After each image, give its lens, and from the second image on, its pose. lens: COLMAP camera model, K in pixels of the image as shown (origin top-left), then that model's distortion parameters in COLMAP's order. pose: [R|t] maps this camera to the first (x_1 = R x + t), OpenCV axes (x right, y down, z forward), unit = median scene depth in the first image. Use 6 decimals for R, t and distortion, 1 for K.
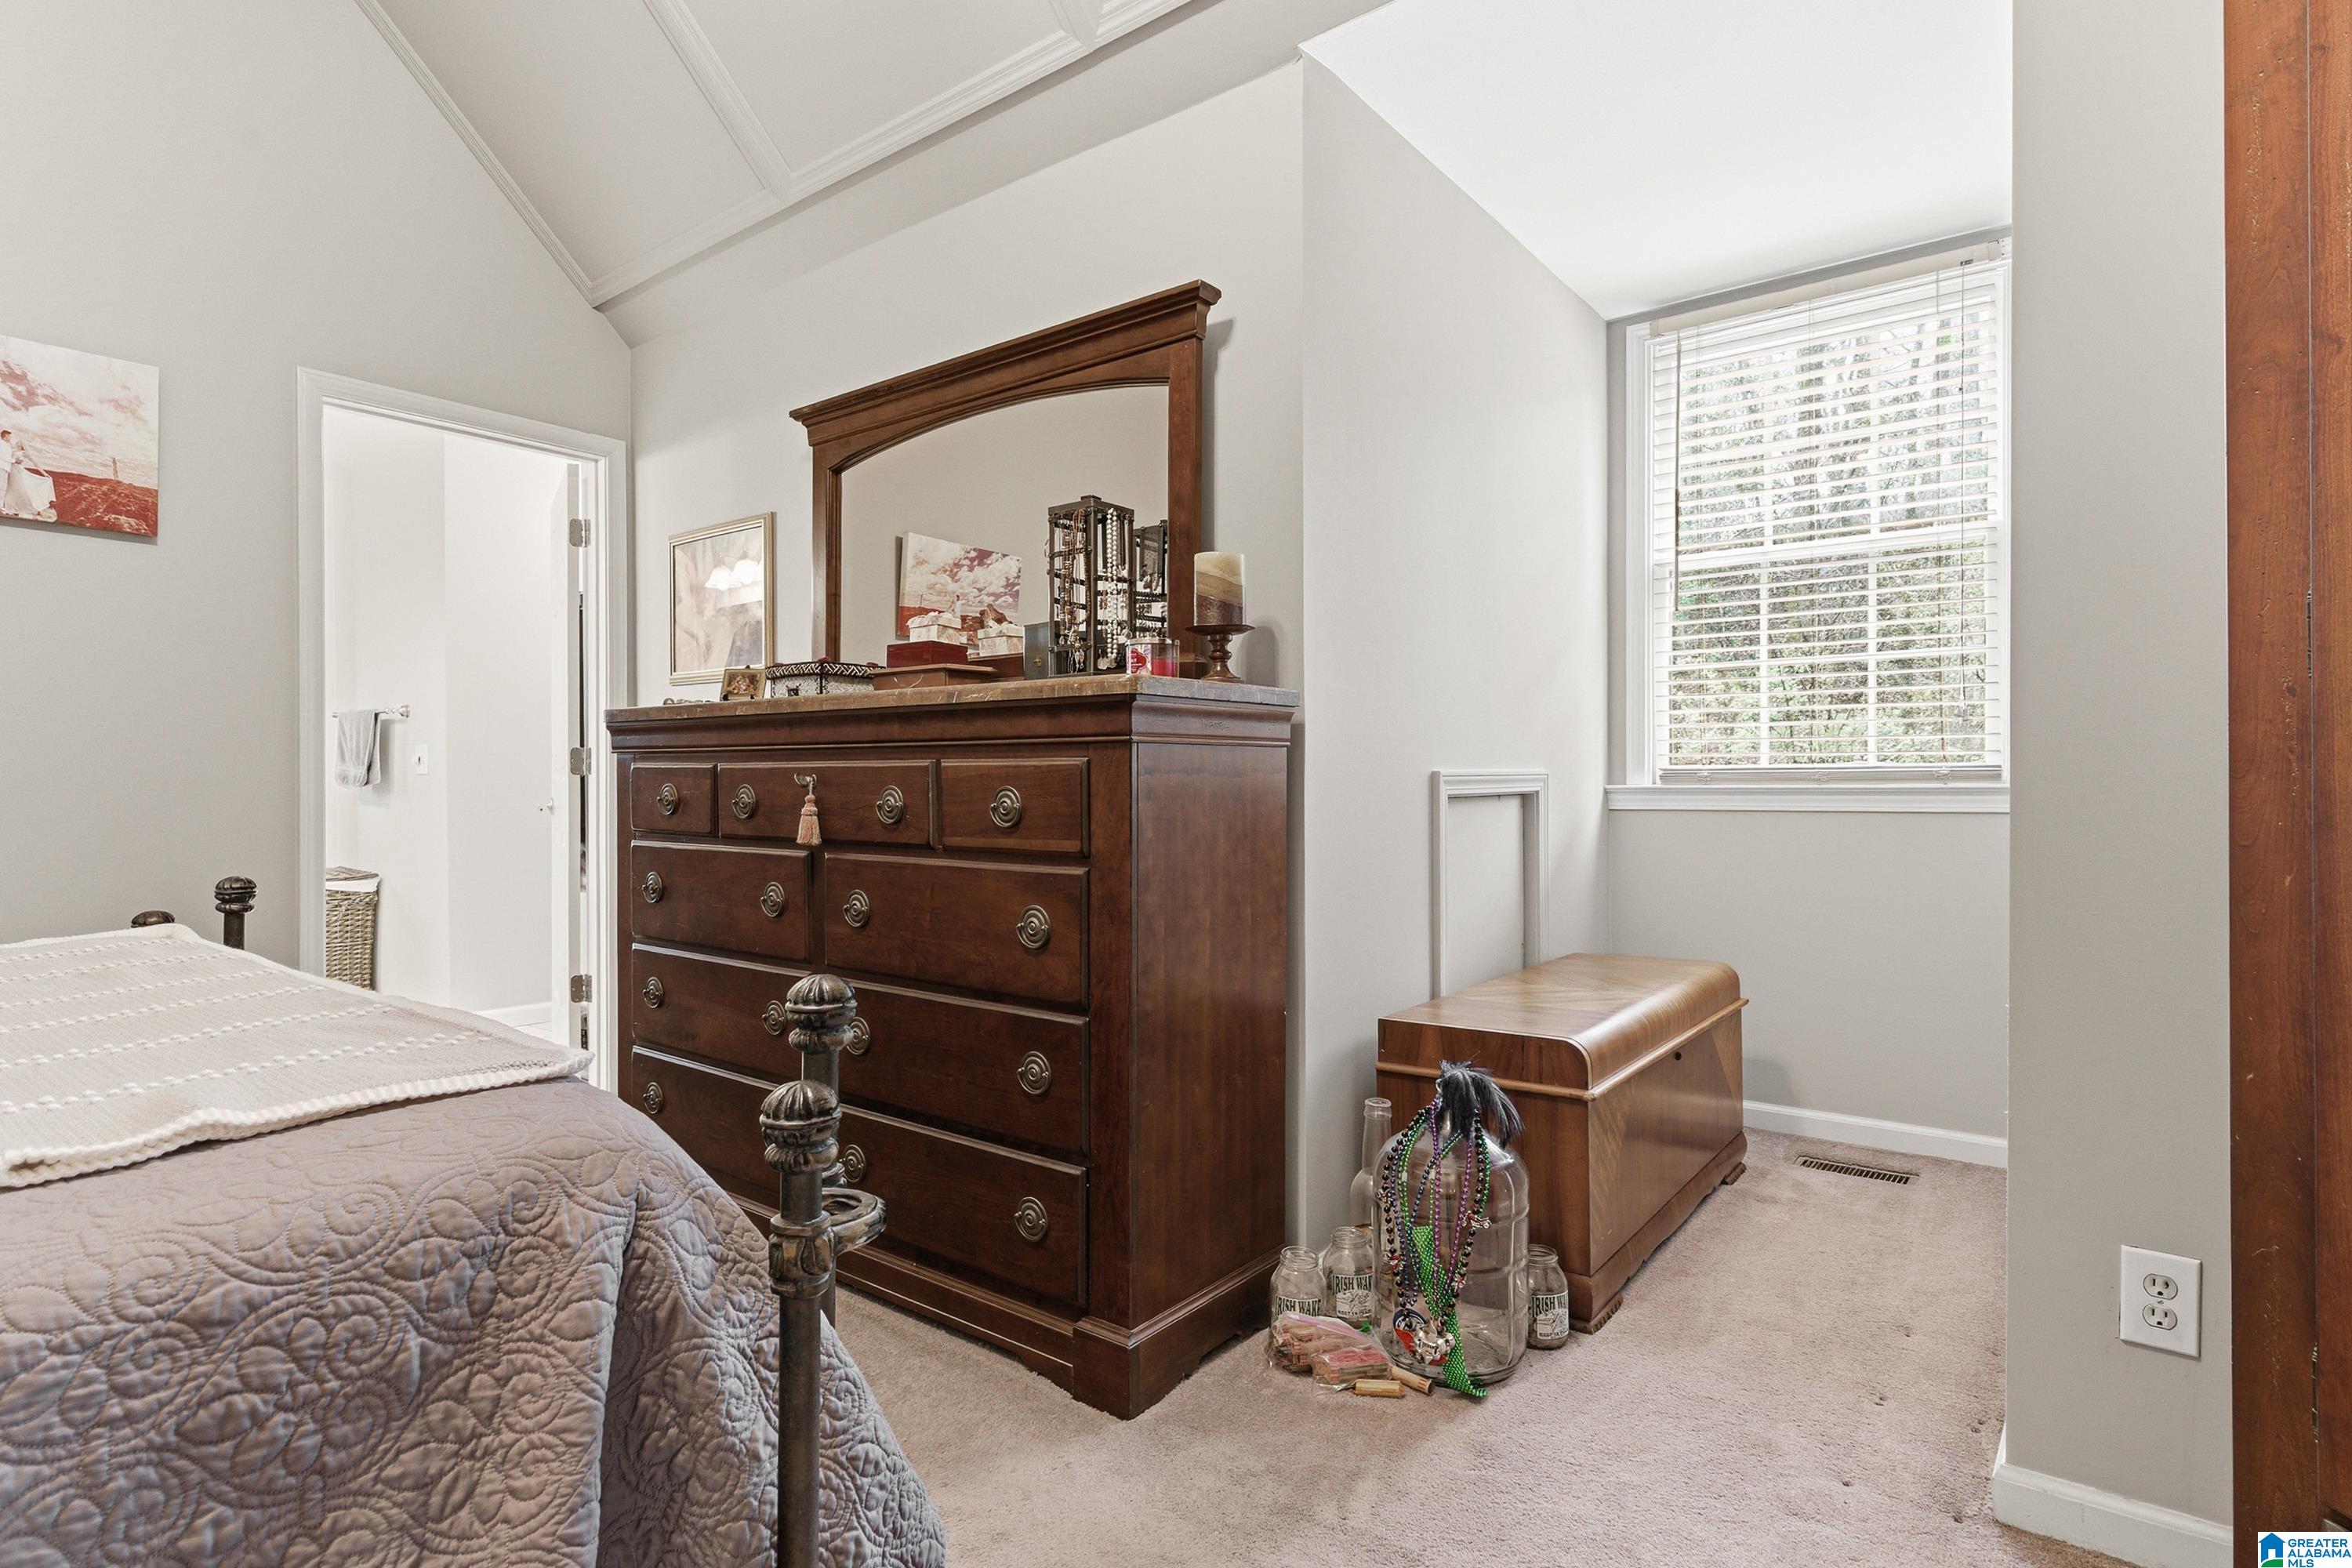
lens RADIAL K [[1202.8, 0, 1180.4], [0, 1202.8, 786.9], [0, 0, 1]] dist [-0.000059, -0.000078]
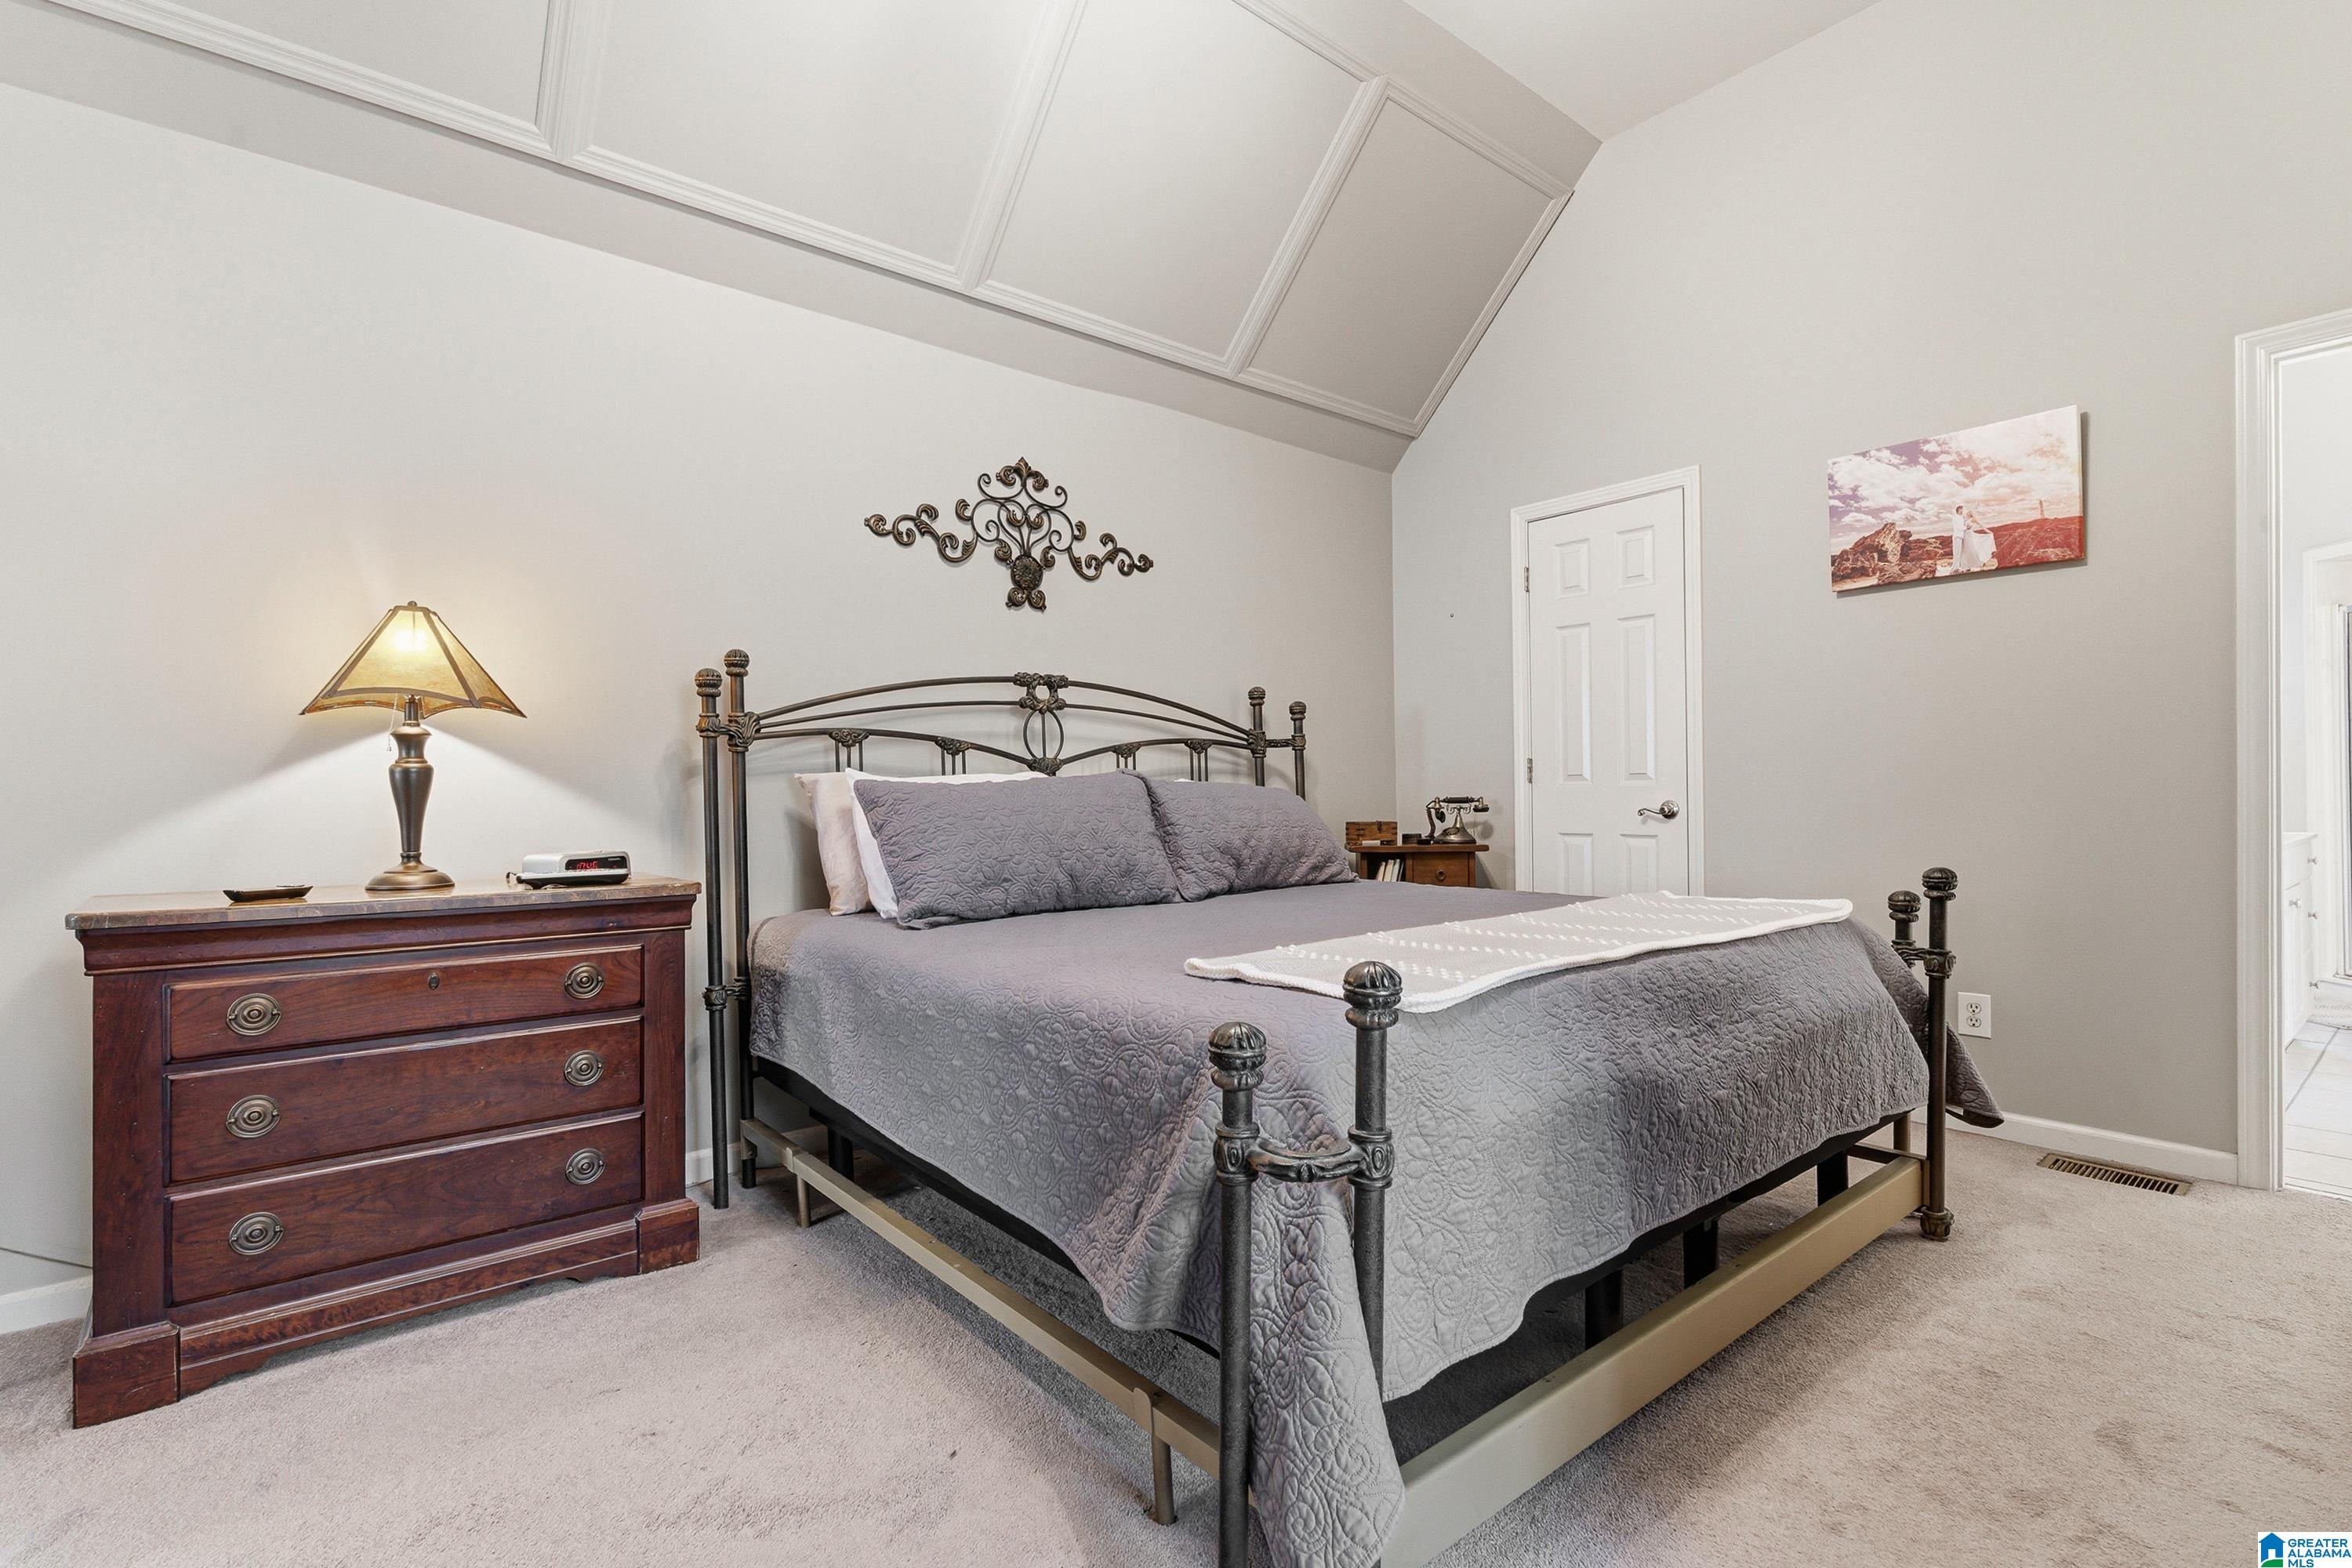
lens RADIAL K [[1069.8, 0, 1180.8], [0, 1069.8, 793.1], [0, 0, 1]] dist [0.001835, 0.001065]
pose [[-0.221473, 0.002473, -0.975163, 0.298100], [0.005317, 0.999985, 0.001329, -0.000785], [0.975152, -0.004890, -0.221482, 0.444465]]
